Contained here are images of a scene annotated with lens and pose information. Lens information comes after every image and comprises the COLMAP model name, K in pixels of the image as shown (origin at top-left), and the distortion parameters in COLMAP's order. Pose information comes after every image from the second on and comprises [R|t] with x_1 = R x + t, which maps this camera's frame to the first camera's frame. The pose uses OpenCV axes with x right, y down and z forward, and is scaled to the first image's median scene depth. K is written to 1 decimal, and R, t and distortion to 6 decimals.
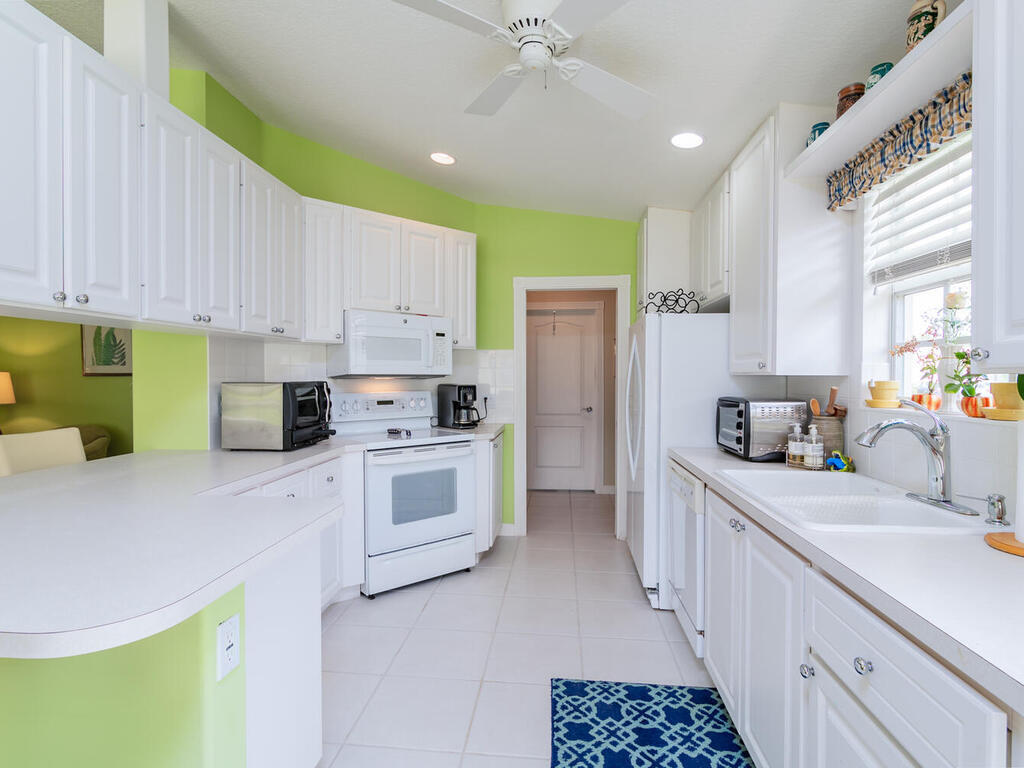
lens RADIAL K [[523.6, 0, 505.6], [0, 523.6, 382.8], [0, 0, 1]] dist [-0.002096, -0.000431]
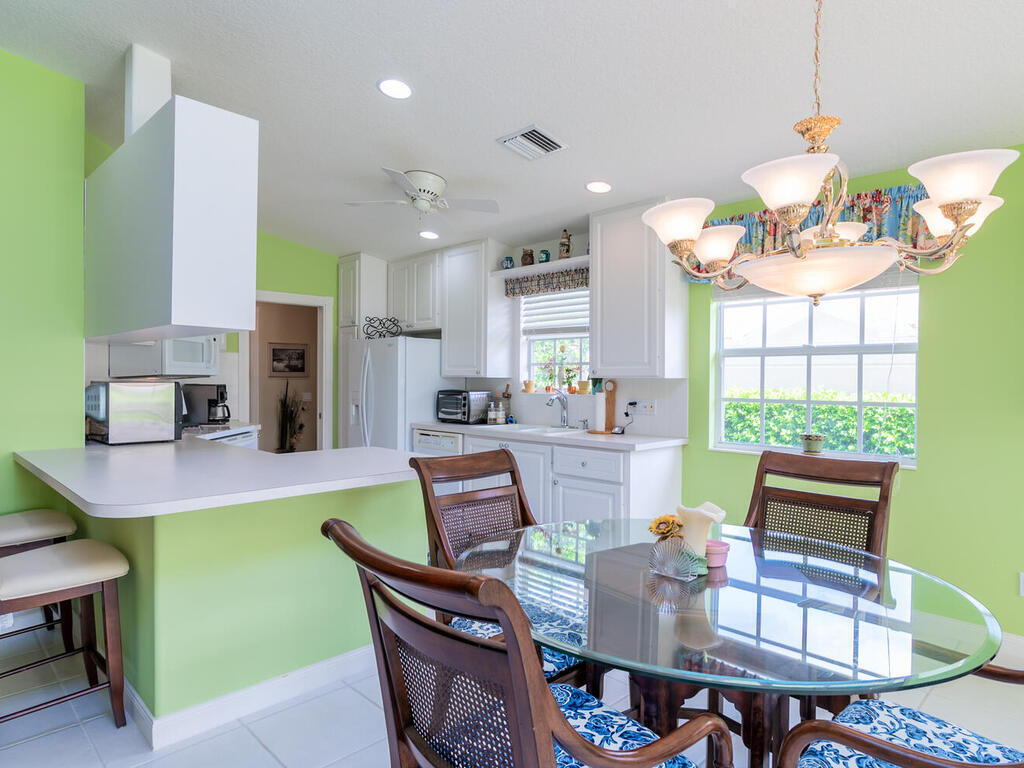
lens RADIAL K [[610.6, 0, 509.2], [0, 610.6, 384.1], [0, 0, 1]] dist [-0.001645, -0.000591]
pose [[0.629195, -0.003178, 0.777241, -1.154843], [0.003539, 0.999993, 0.001224, 0.007463], [-0.777239, 0.001981, 0.629202, -0.474941]]
